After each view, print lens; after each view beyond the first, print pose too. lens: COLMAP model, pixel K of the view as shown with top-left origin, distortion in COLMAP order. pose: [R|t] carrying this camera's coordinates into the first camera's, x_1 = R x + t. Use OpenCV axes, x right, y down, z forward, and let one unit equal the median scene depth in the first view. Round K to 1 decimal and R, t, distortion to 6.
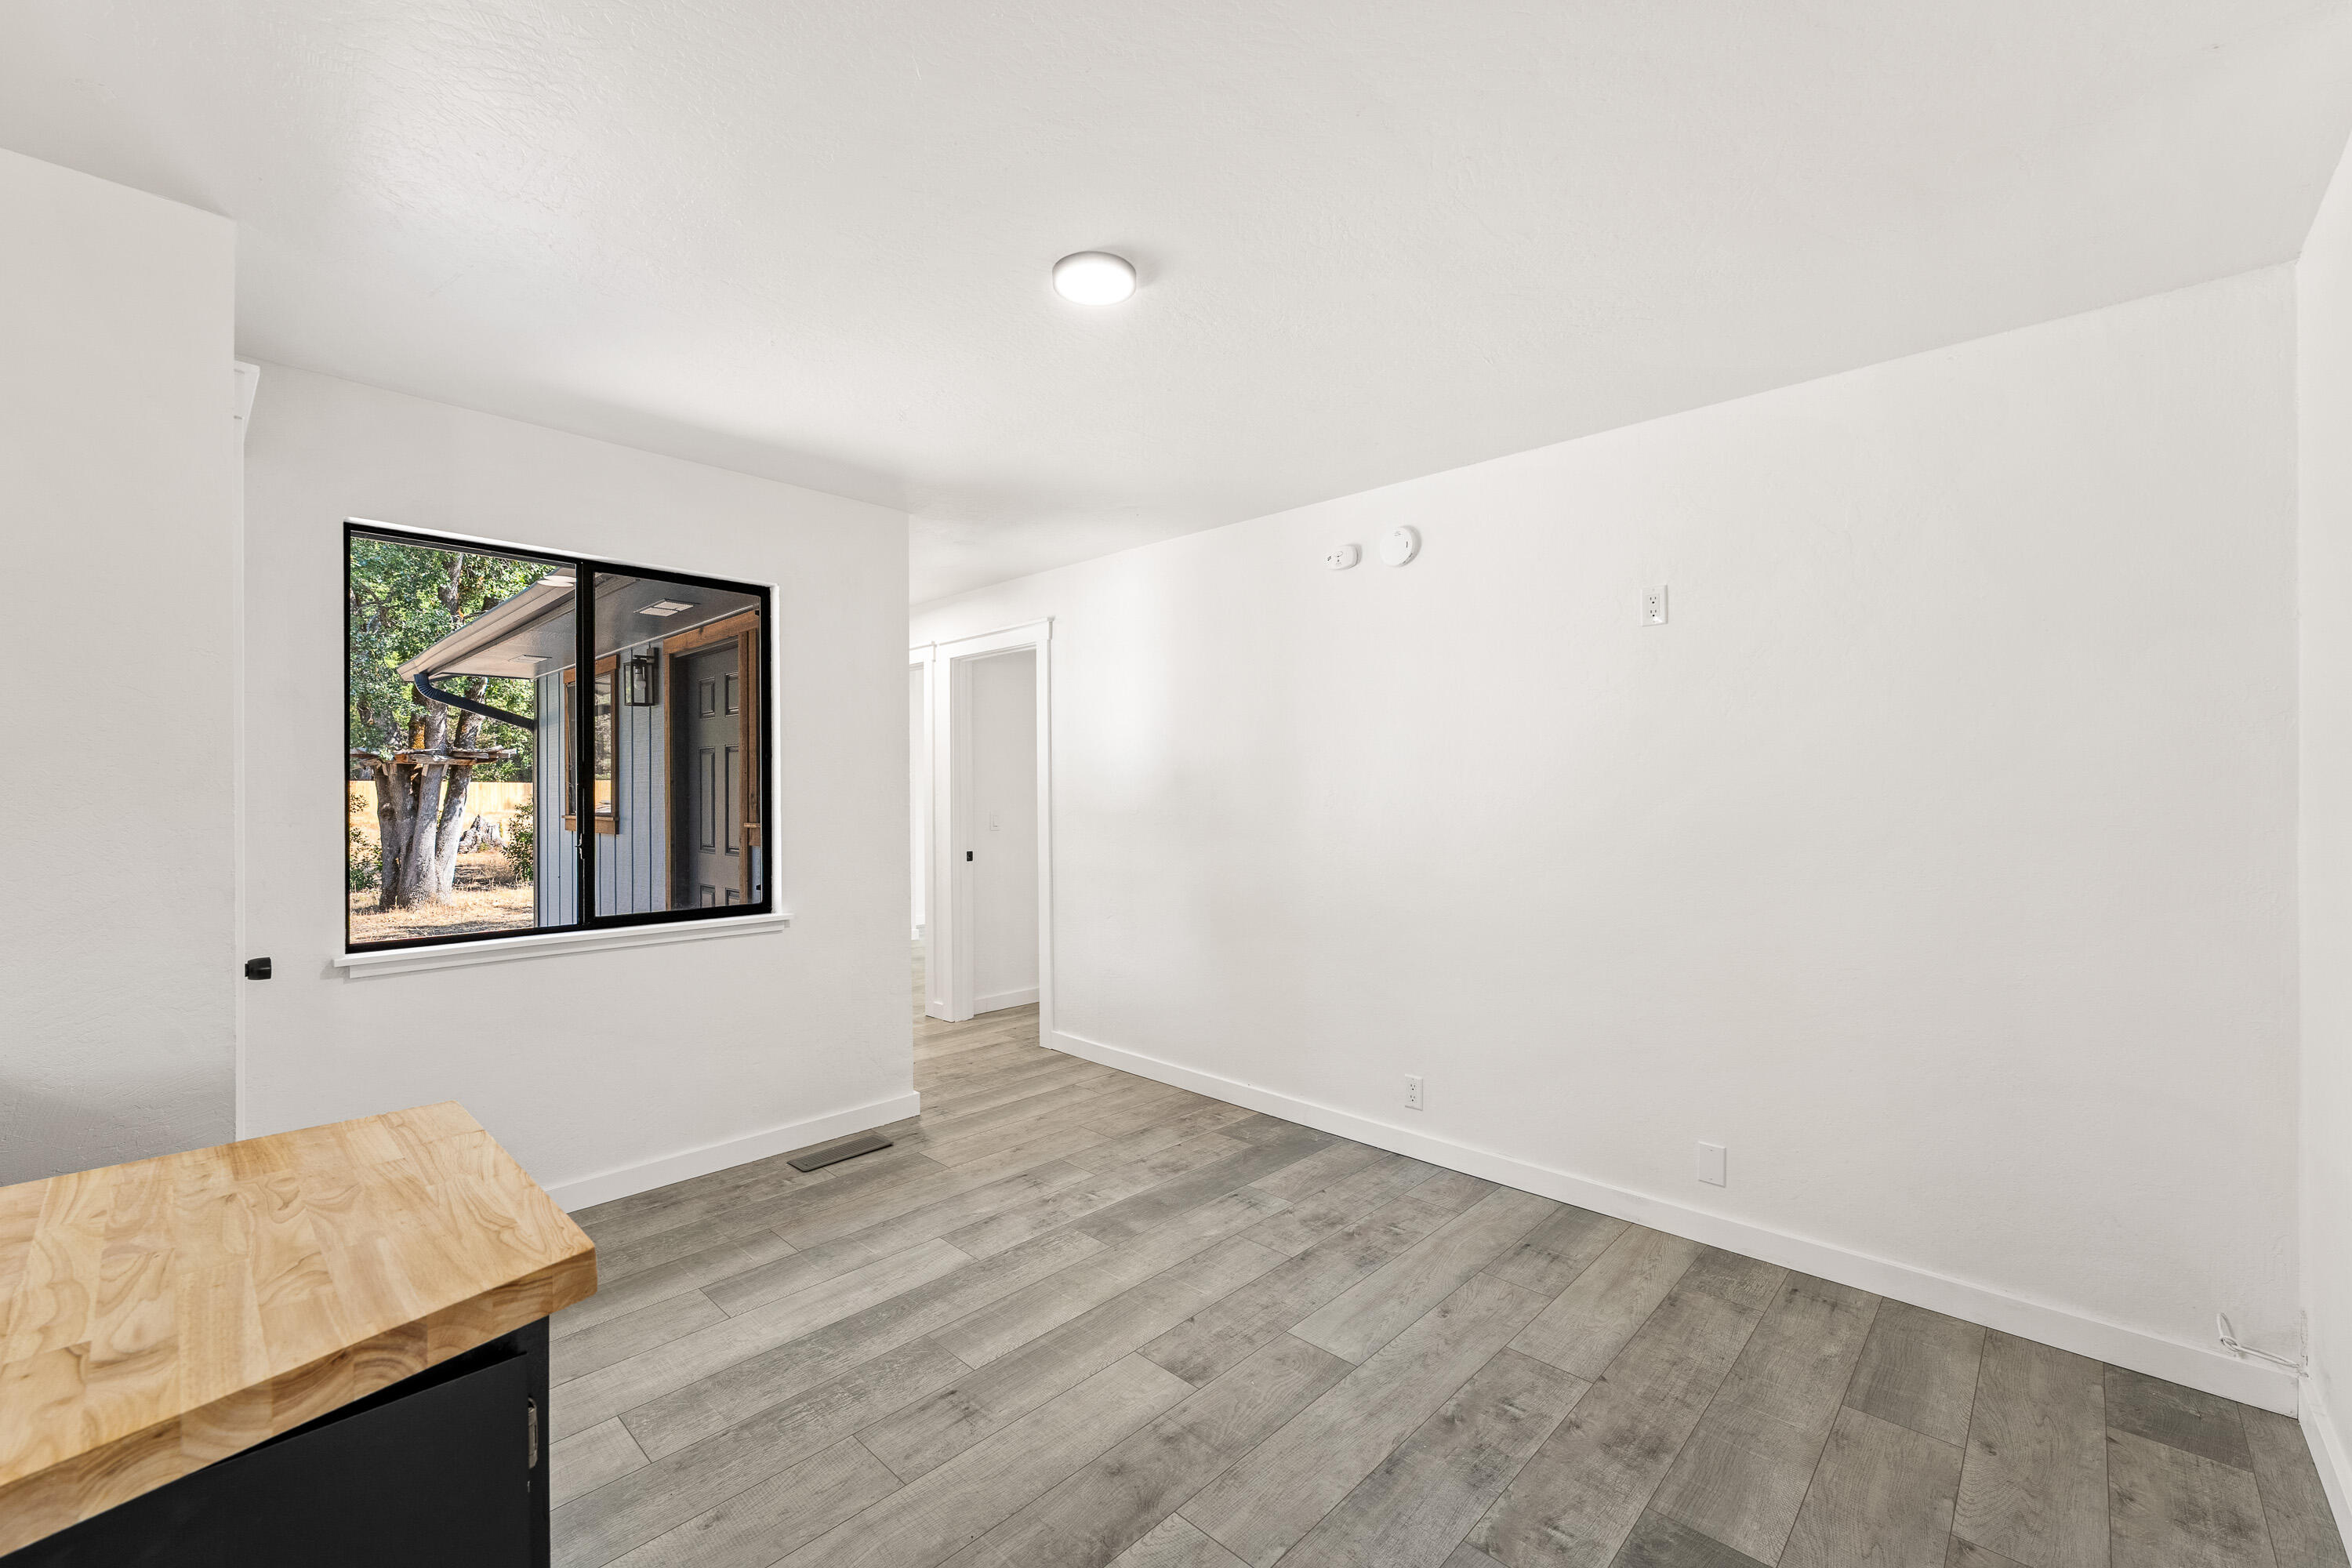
lens RADIAL K [[944.3, 0, 1169.1], [0, 944.3, 788.5], [0, 0, 1]] dist [-0.002674, -0.000264]
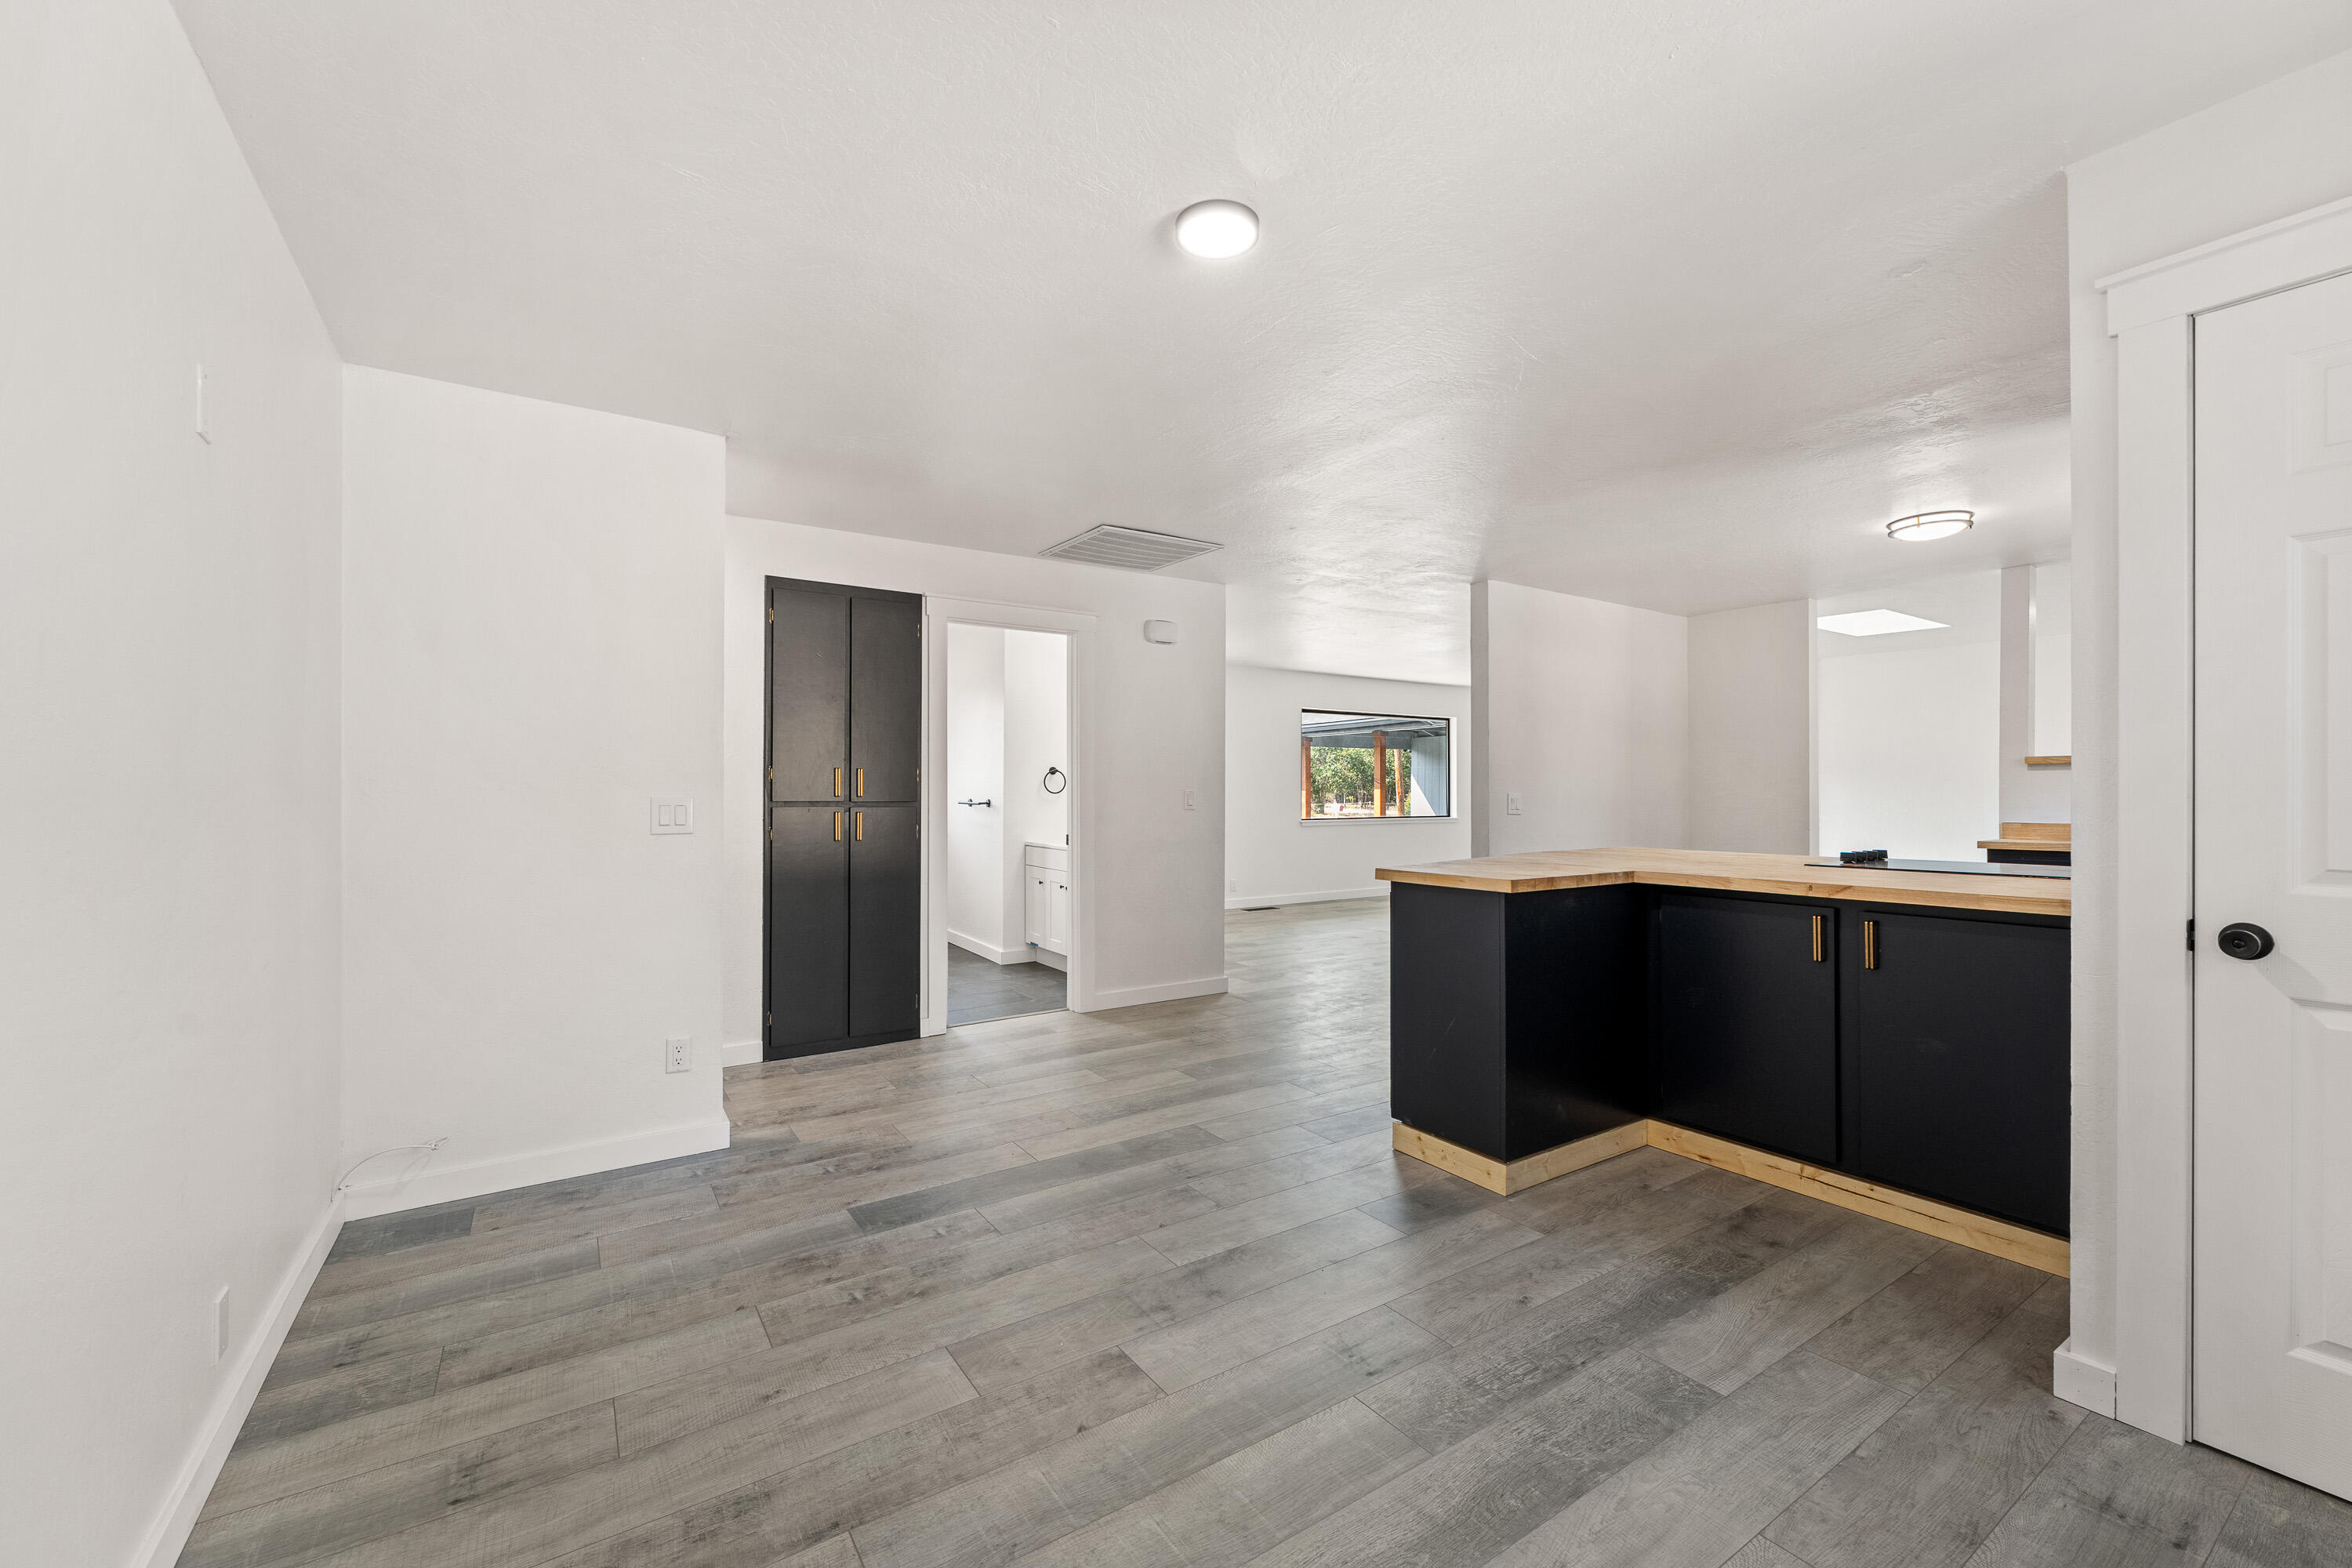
lens RADIAL K [[944.3, 0, 1169.1], [0, 944.3, 788.5], [0, 0, 1]] dist [-0.002674, -0.000264]
pose [[-0.973397, 0.003899, 0.229092, -0.244785], [0.001732, 0.999952, -0.009660, 0.060599], [-0.229118, -0.009006, -0.973357, 1.915230]]
